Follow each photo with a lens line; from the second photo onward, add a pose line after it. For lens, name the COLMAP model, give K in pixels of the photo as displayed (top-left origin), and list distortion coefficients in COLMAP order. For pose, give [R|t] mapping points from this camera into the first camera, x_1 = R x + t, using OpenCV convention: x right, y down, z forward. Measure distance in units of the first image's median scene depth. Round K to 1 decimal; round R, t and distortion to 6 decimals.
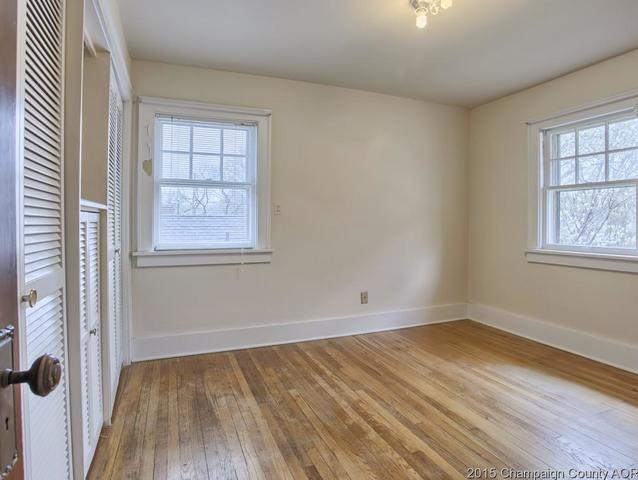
lens RADIAL K [[388.7, 0, 321.8], [0, 388.7, 222.7], [0, 0, 1]] dist [-0.002421, -0.000553]
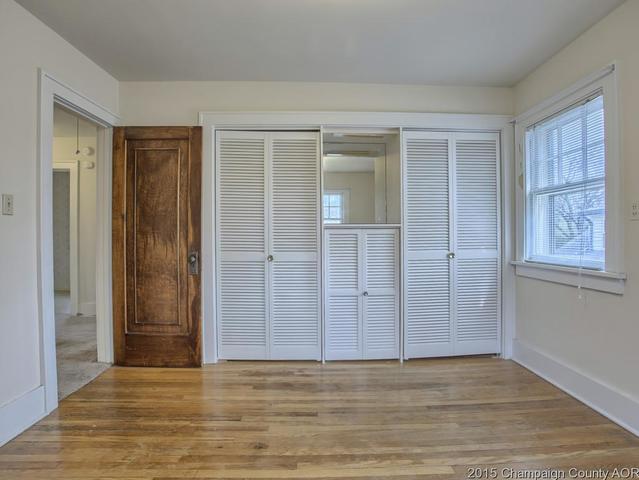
lens RADIAL K [[355.4, 0, 323.2], [0, 355.4, 239.6], [0, 0, 1]] dist [-0.065297, -0.000152]
pose [[-0.339124, 0.002263, -0.940739, 0.624104], [-0.009384, 0.999939, 0.005788, 0.014629], [0.940695, 0.010791, -0.339082, 0.819798]]
